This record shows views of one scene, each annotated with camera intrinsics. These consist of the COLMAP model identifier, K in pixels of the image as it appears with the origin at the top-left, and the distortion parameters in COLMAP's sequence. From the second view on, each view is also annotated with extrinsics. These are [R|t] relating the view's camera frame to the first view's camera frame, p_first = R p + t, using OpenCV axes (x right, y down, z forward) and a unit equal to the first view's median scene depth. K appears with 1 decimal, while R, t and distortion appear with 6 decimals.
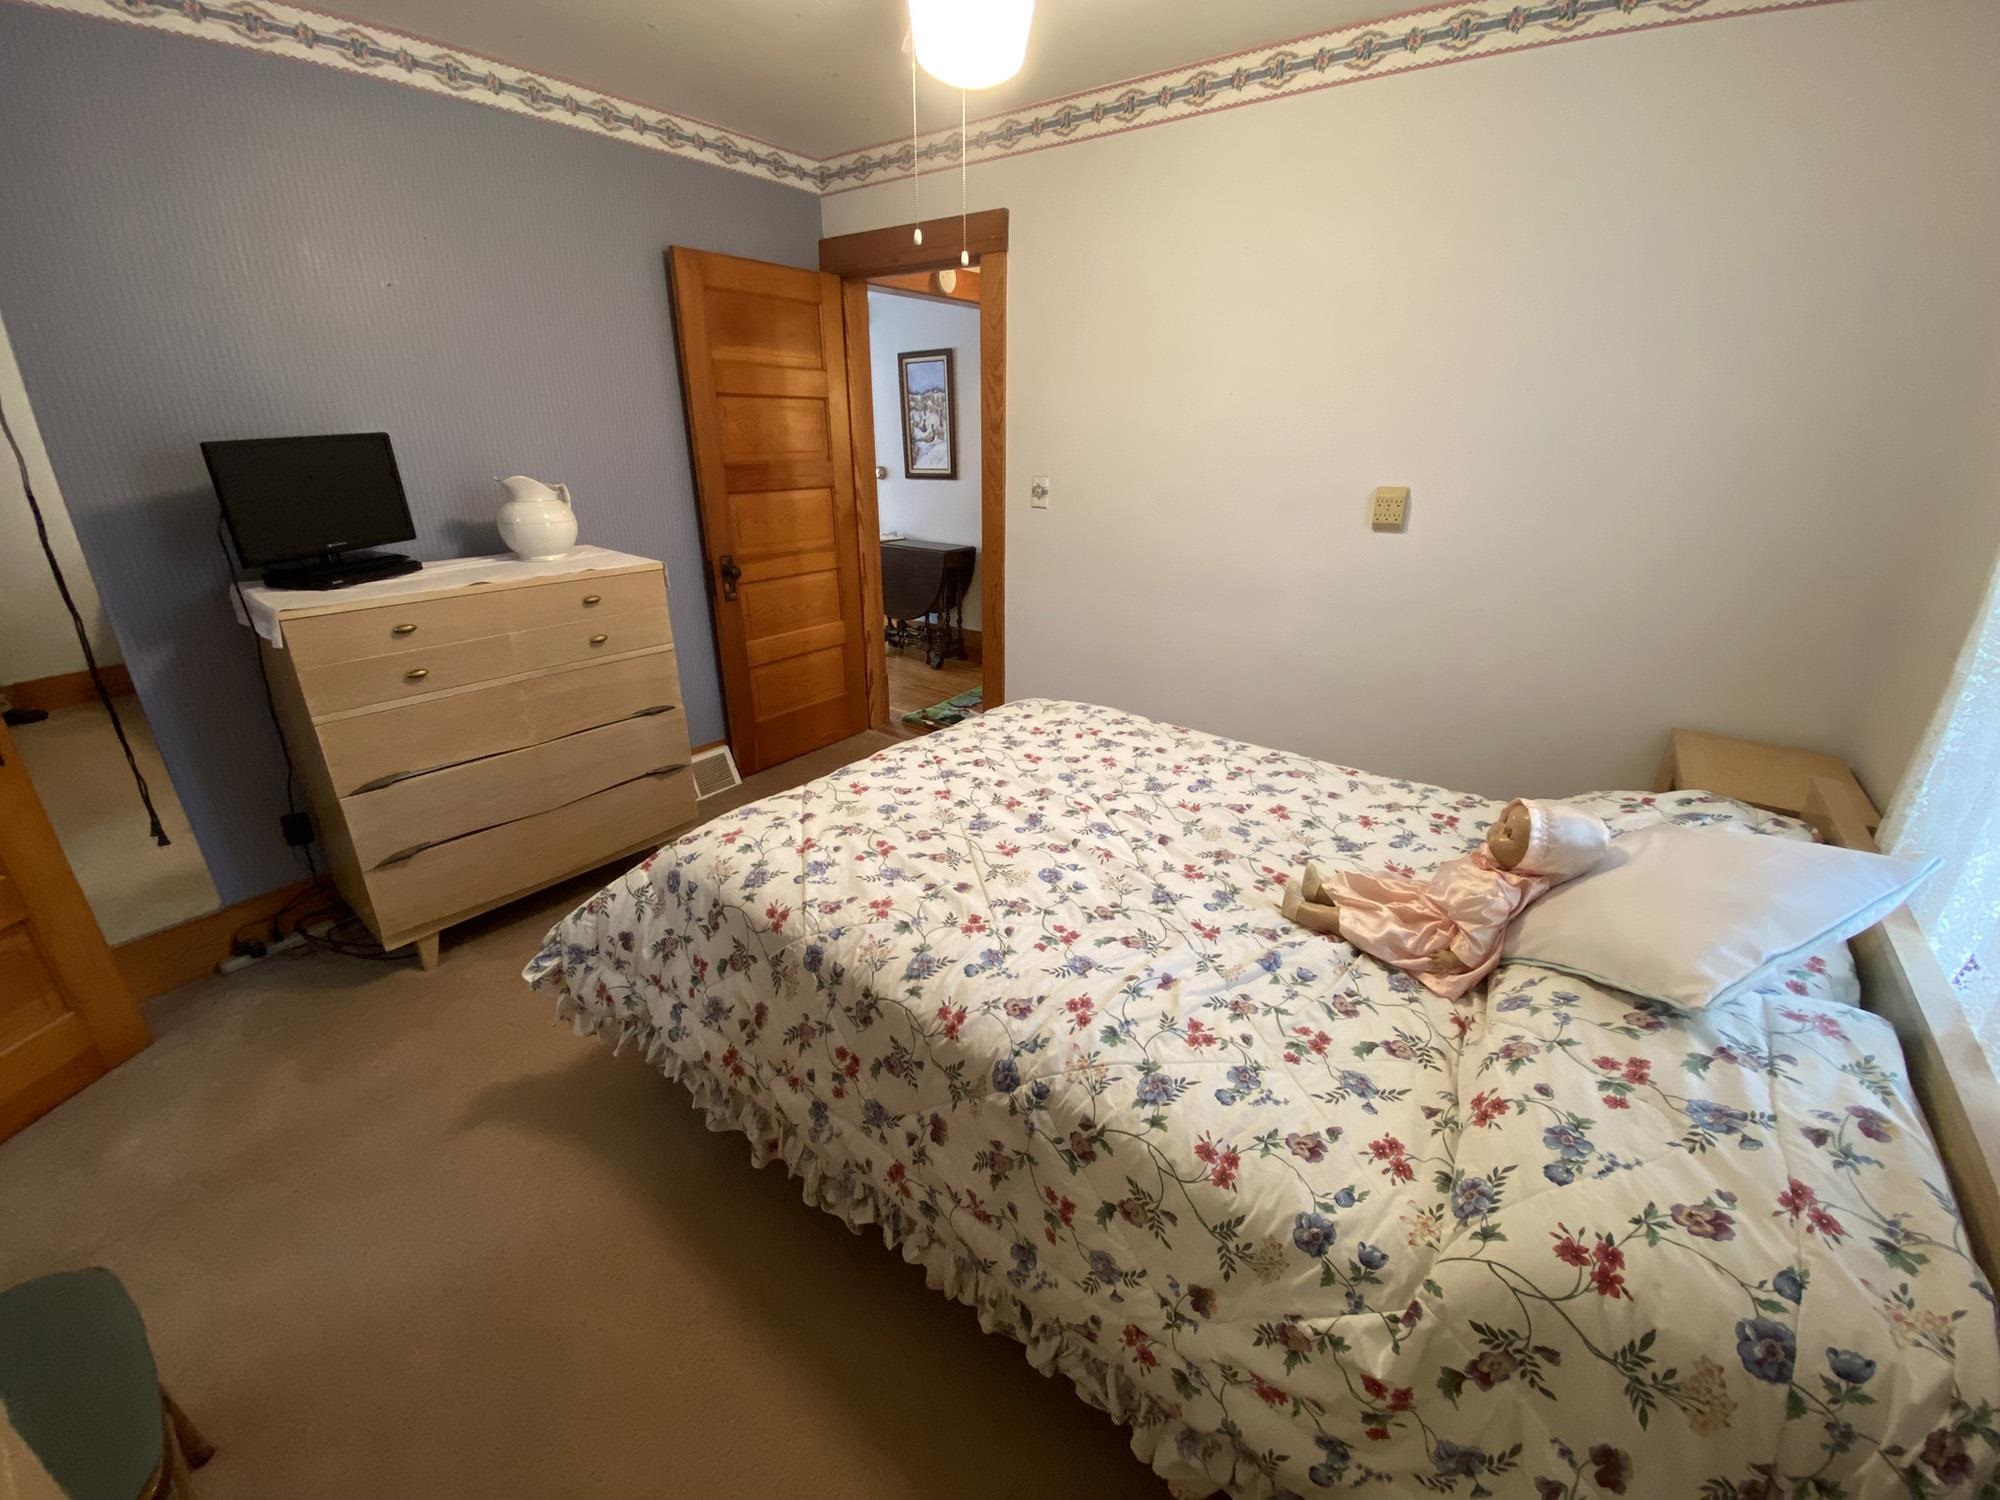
lens RADIAL K [[806.3, 0, 995.6], [0, 806.3, 745.7], [0, 0, 1]] dist [0.032165, -0.029181]
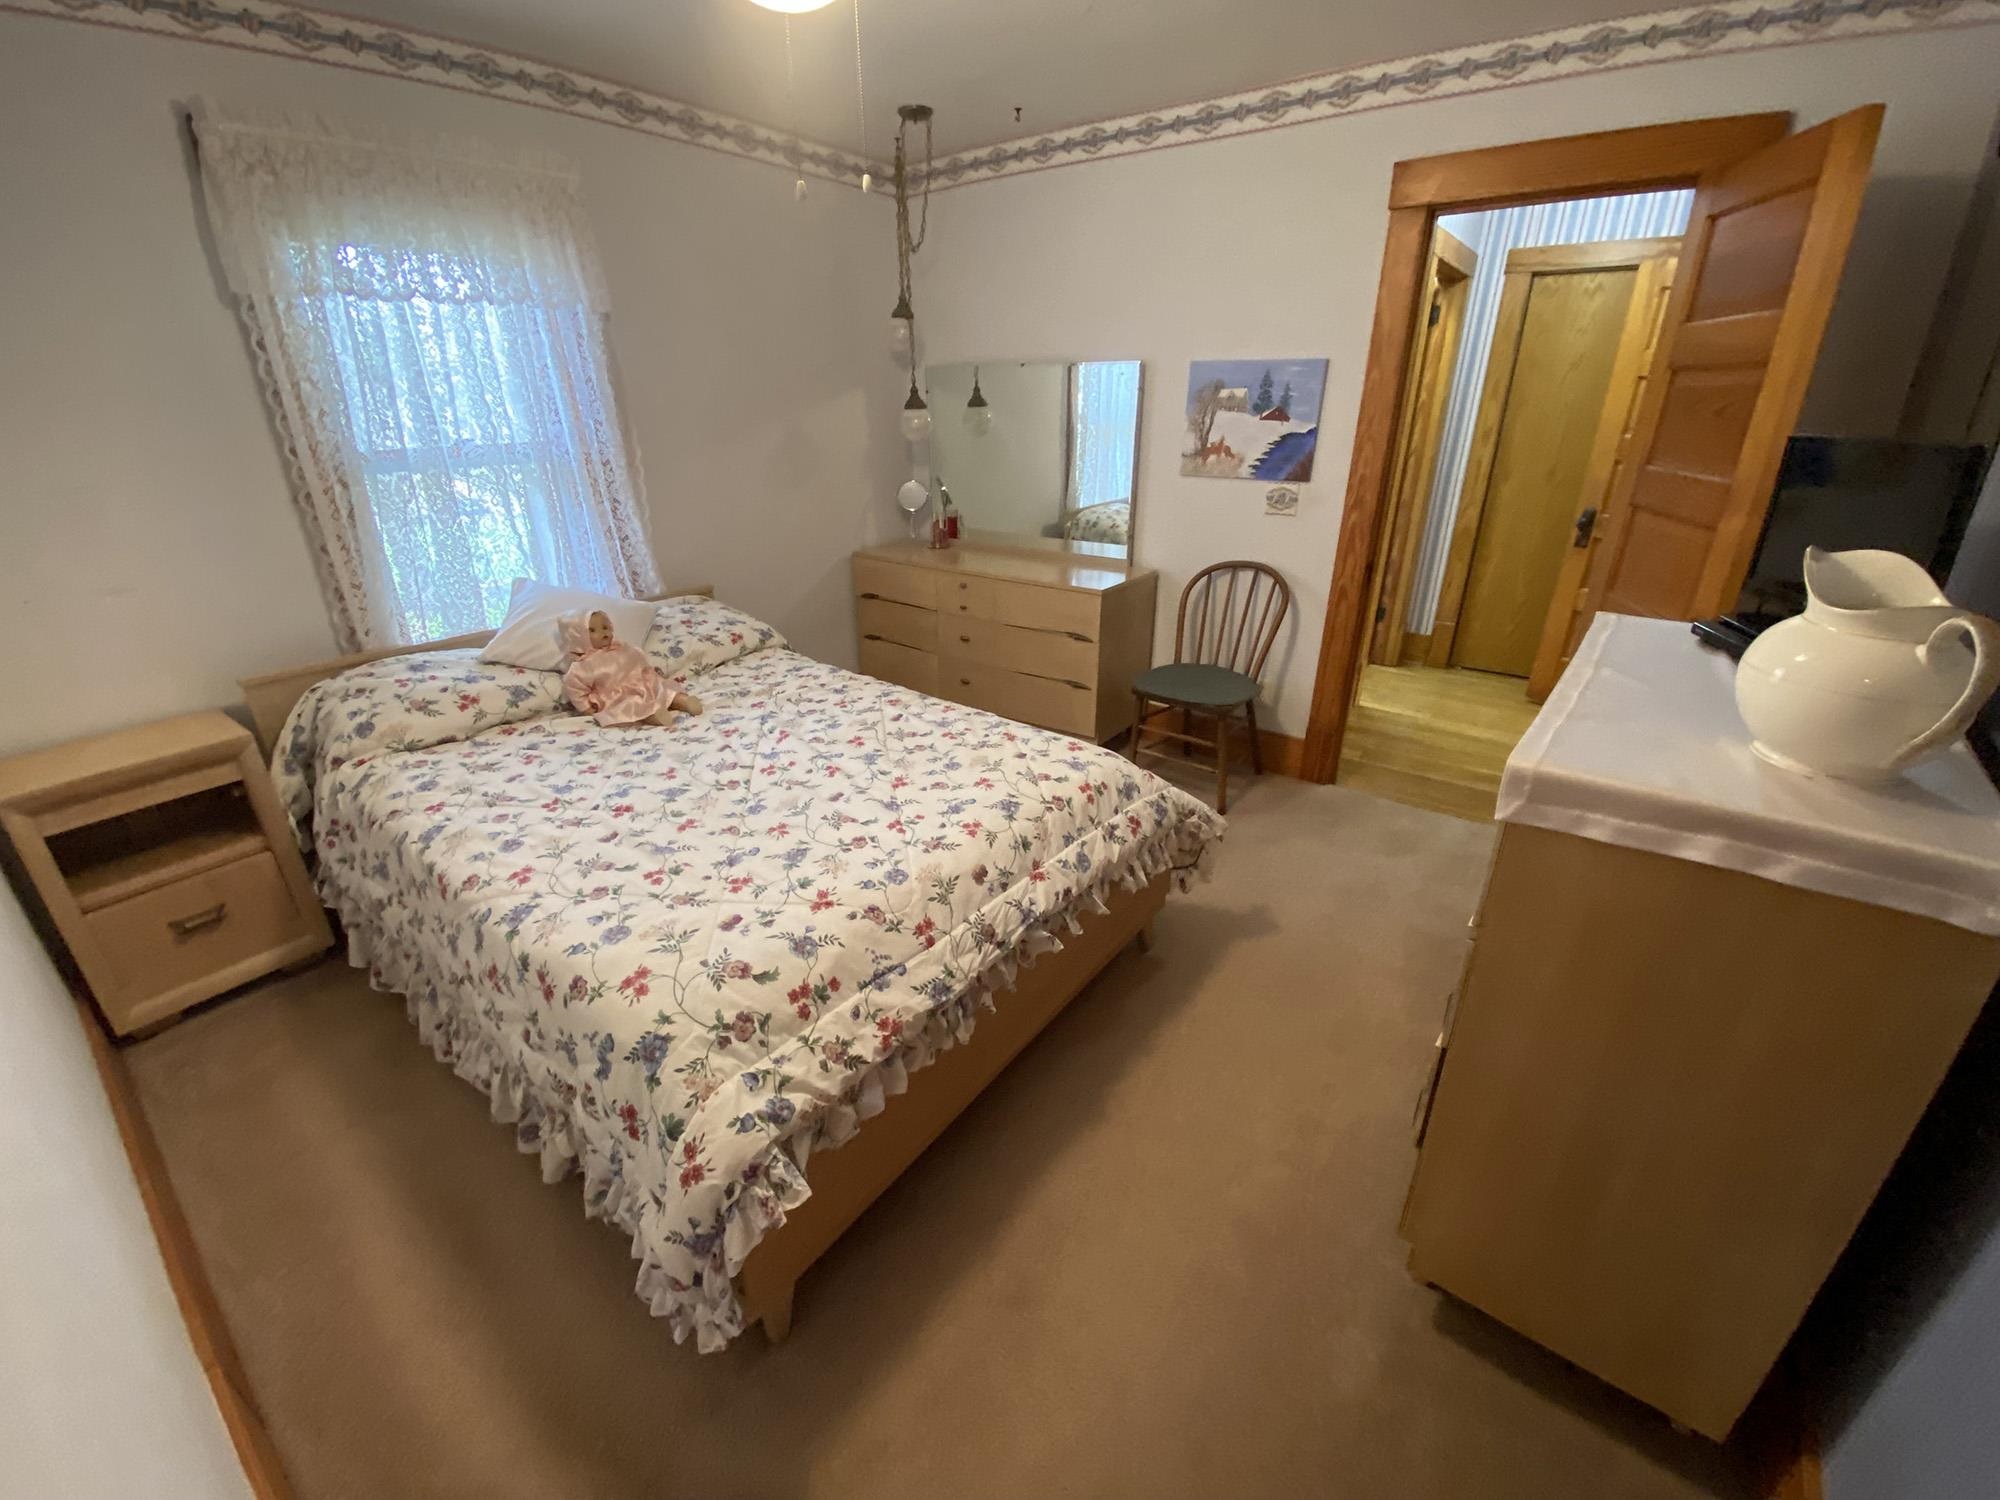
lens RADIAL K [[809.2, 0, 1000.0], [0, 809.2, 750.0], [0, 0, 1]] dist [0.032577, -0.025785]
pose [[-0.999751, -0.014727, 0.016786, -0.187158], [0.001585, 0.703027, 0.711161, -0.621014], [-0.022275, 0.711010, -0.702829, 1.520672]]
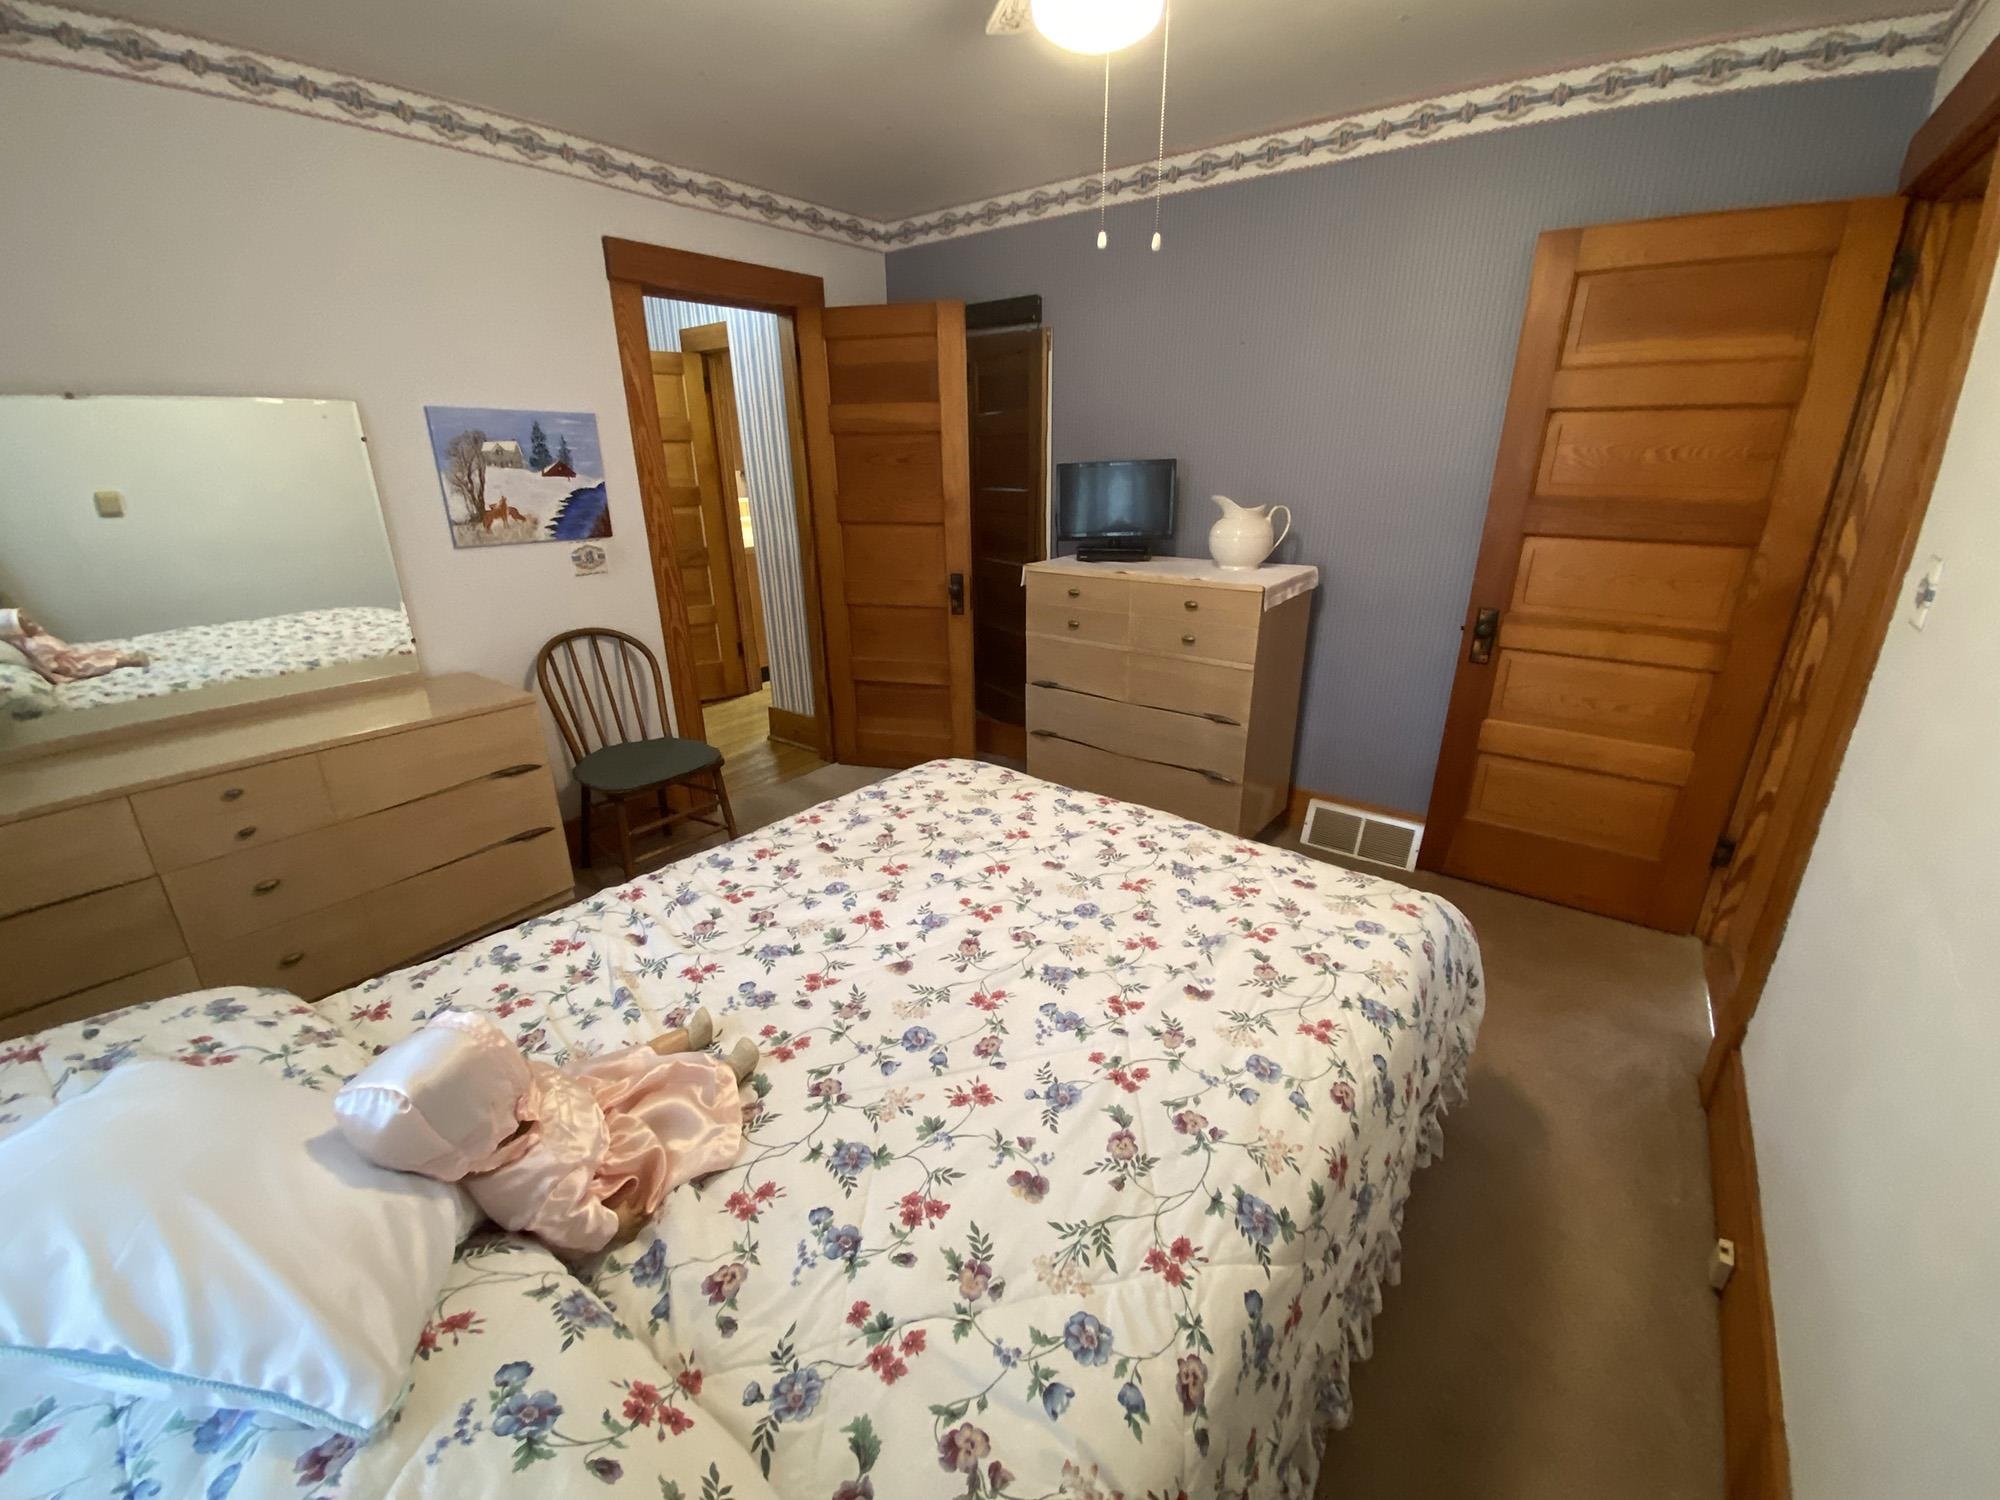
lens RADIAL K [[798.1, 0, 1000.0], [0, 798.1, 750.0], [0, 0, 1]] dist [0.024615, -0.022009]
pose [[-0.011504, 0.333167, -0.942798, 0.711495], [-0.359851, 0.878310, 0.314769, -0.284702], [0.932939, 0.342888, 0.109787, 0.764010]]
